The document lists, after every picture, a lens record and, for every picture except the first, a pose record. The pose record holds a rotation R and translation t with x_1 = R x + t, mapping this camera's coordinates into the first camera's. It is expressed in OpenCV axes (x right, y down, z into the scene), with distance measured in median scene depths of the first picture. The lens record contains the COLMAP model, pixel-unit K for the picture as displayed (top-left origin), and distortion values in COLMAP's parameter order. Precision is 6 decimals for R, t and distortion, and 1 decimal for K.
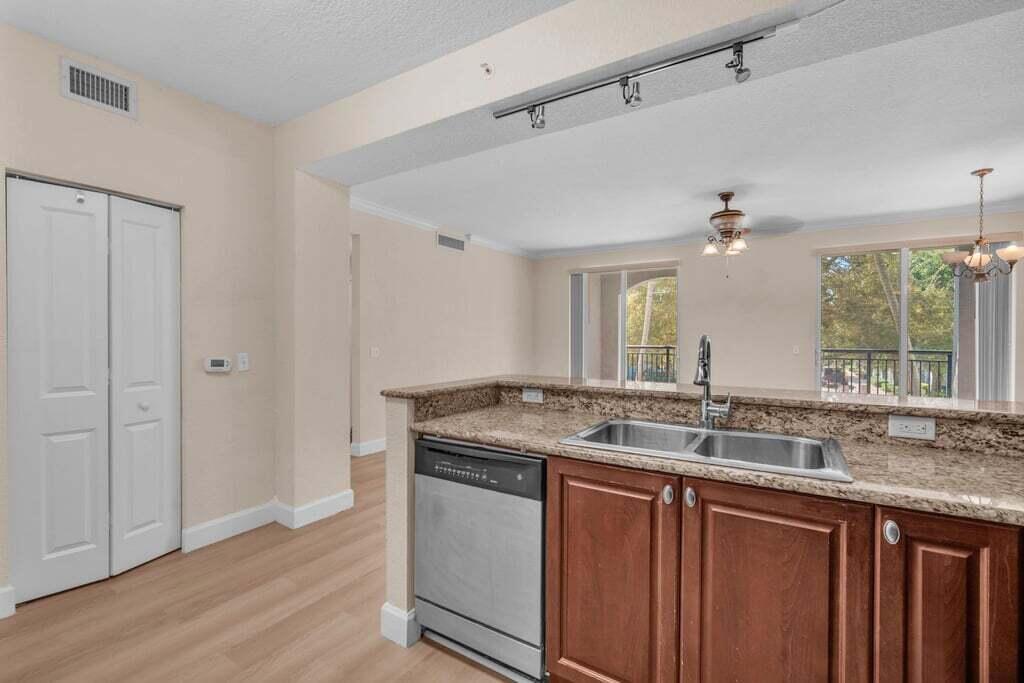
lens RADIAL K [[450.4, 0, 513.5], [0, 450.4, 333.8], [0, 0, 1]] dist [-0.002118, 0.000024]
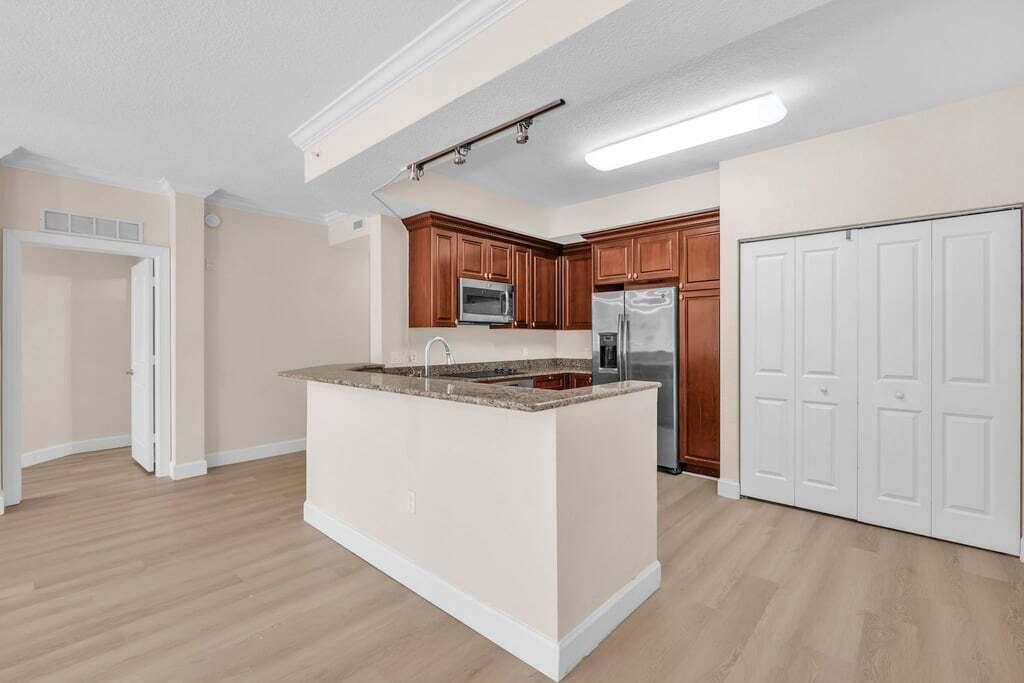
lens RADIAL K [[448.8, 0, 513.6], [0, 448.8, 339.5], [0, 0, 1]] dist [-0.000874, 0.000107]
pose [[-0.983487, -0.005698, 0.180889, -0.049978], [-0.005834, 0.999983, -0.000221, 0.004741], [-0.180885, -0.001273, -0.983503, 1.013085]]
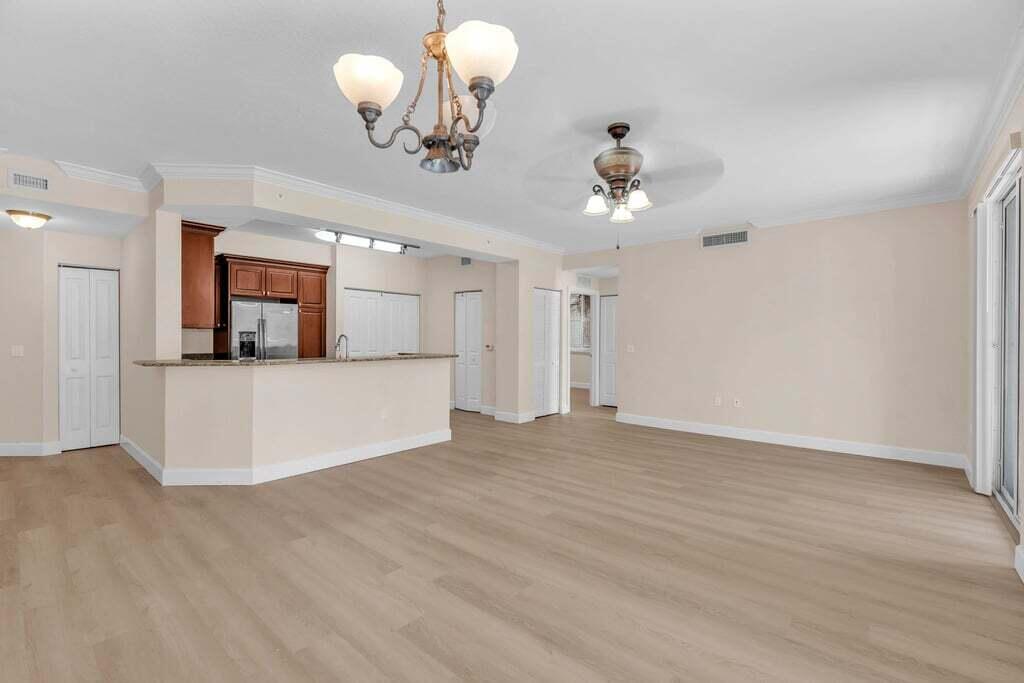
lens RADIAL K [[446.5, 0, 512.0], [0, 446.5, 341.5], [0, 0, 1]] dist [-0.008712, 0.000015]
pose [[-0.152608, 0.000901, -0.988286, 1.225563], [0.002617, 0.999996, 0.000507, 0.020310], [0.988283, -0.002509, -0.152610, 0.988221]]
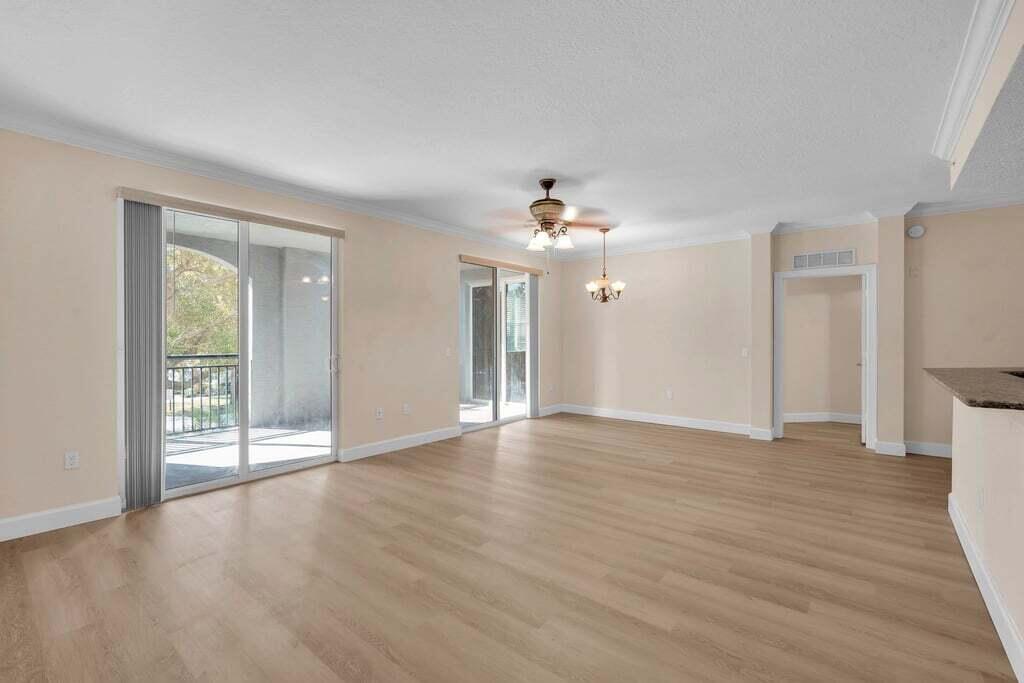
lens RADIAL K [[450.4, 0, 513.5], [0, 450.4, 333.8], [0, 0, 1]] dist [-0.002118, 0.000024]
pose [[0.124568, 0.003178, 0.992206, -0.449516], [-0.004249, 0.999987, -0.002670, 0.003762], [-0.992202, -0.003883, 0.124580, 0.999969]]
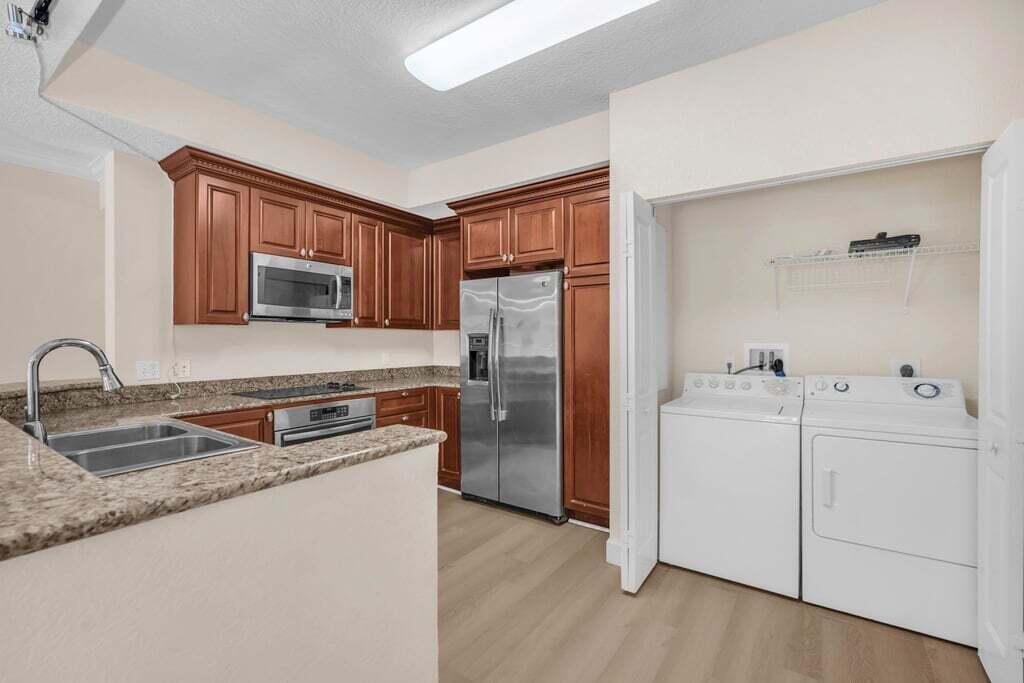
lens RADIAL K [[446.5, 0, 512.0], [0, 446.5, 341.5], [0, 0, 1]] dist [-0.008712, 0.000015]
pose [[-0.998596, -0.008023, 0.052366, -0.180309], [-0.008049, 0.999968, -0.000286, 0.000904], [-0.052362, -0.000707, -0.998628, 0.713767]]
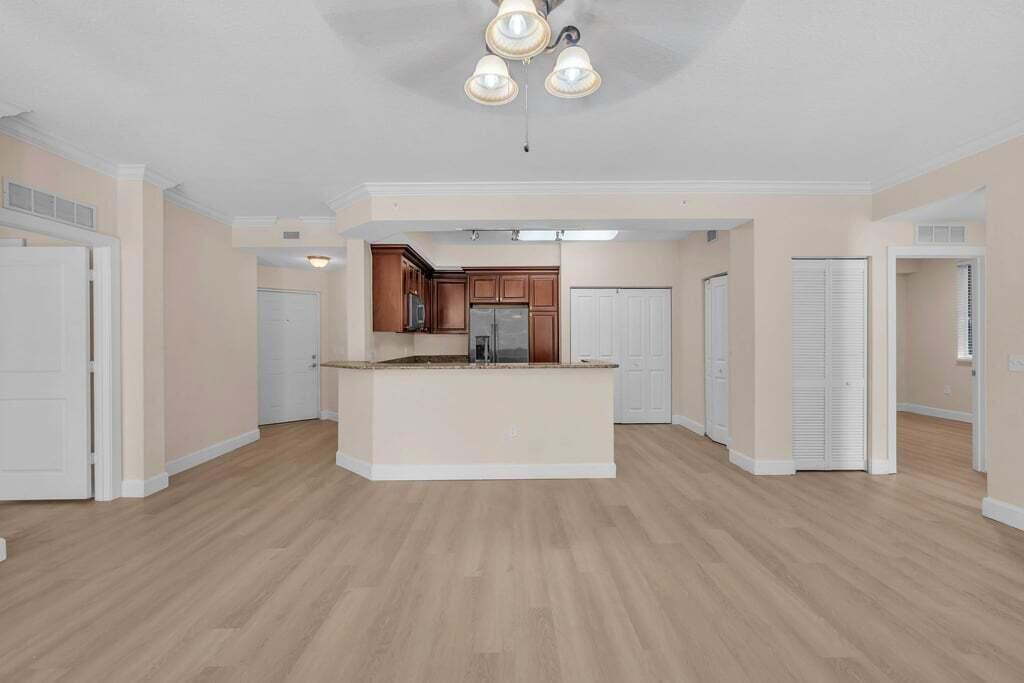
lens RADIAL K [[446.5, 0, 512.0], [0, 446.5, 341.5], [0, 0, 1]] dist [-0.008712, 0.000015]
pose [[-0.843646, 0.000771, -0.536899, 0.687247], [0.002770, 0.999992, -0.002917, 0.011292], [0.536892, -0.003948, -0.843641, 1.312142]]
